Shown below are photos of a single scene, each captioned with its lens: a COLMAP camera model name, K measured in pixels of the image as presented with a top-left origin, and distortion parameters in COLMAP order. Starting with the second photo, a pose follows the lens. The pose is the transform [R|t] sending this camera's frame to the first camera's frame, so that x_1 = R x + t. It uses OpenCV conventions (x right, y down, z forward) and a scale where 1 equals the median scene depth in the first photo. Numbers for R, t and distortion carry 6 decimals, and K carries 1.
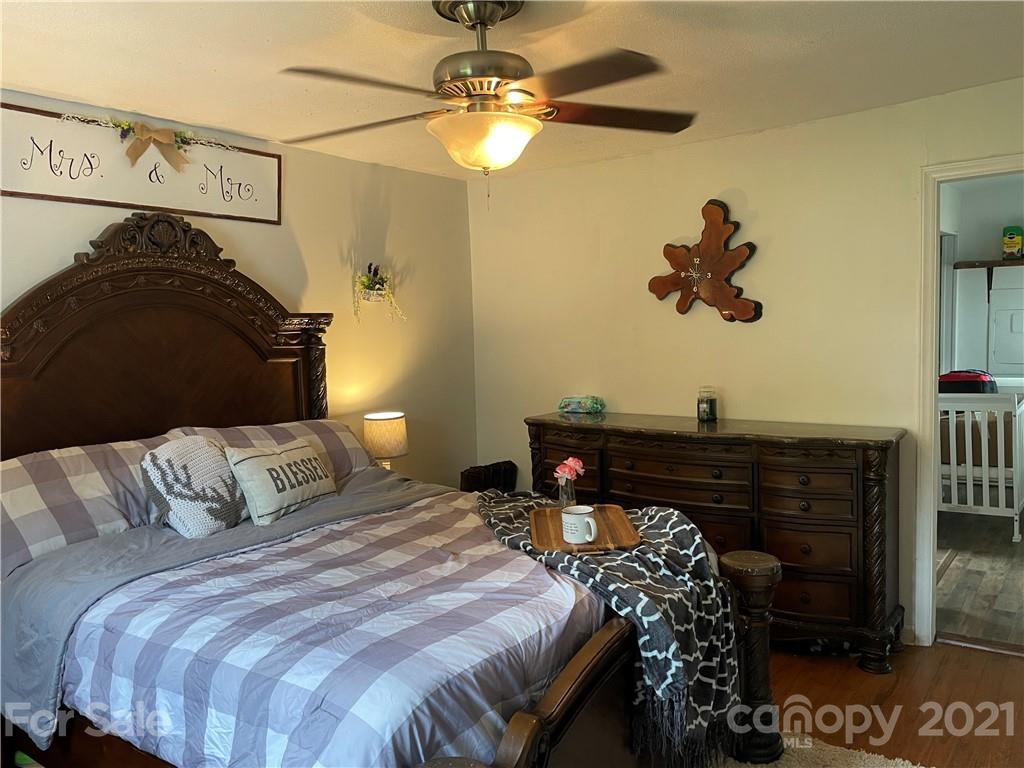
lens RADIAL K [[789.3, 0, 518.5], [0, 789.3, 379.9], [0, 0, 1]] dist [0.077342, -0.147304]
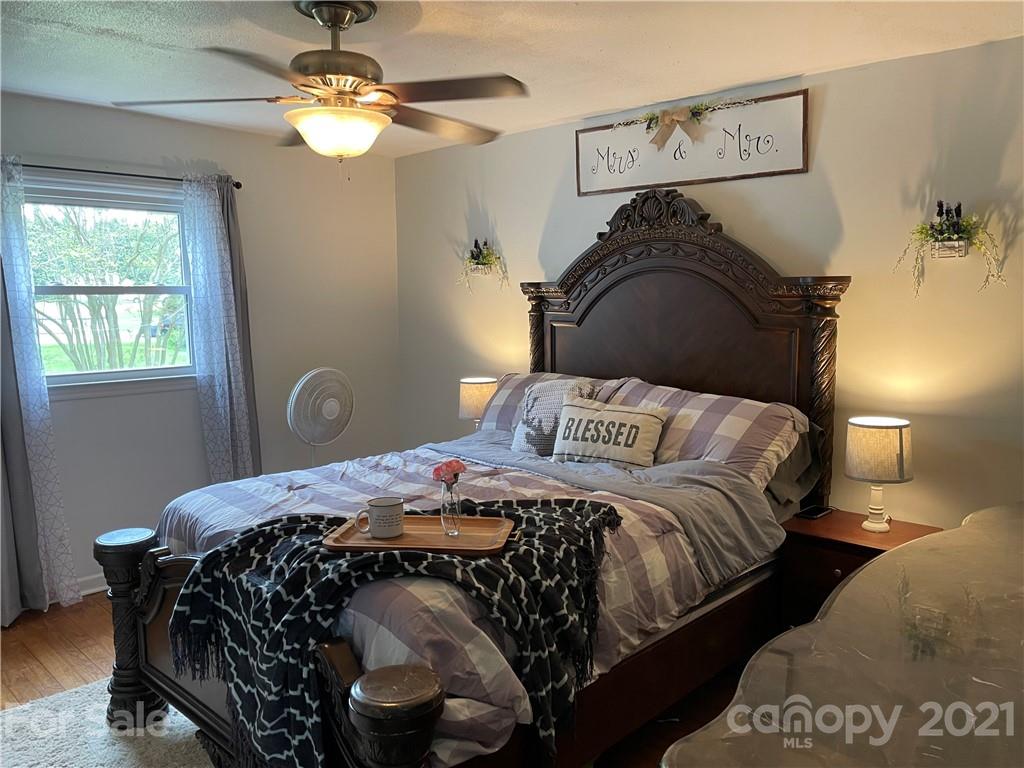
lens RADIAL K [[789.3, 0, 518.5], [0, 789.3, 379.9], [0, 0, 1]] dist [0.077342, -0.147304]
pose [[-0.166710, 0.153292, -0.974017, 0.695079], [-0.057319, 0.984664, 0.164778, -0.110034], [0.984339, 0.083300, -0.155367, 0.946689]]
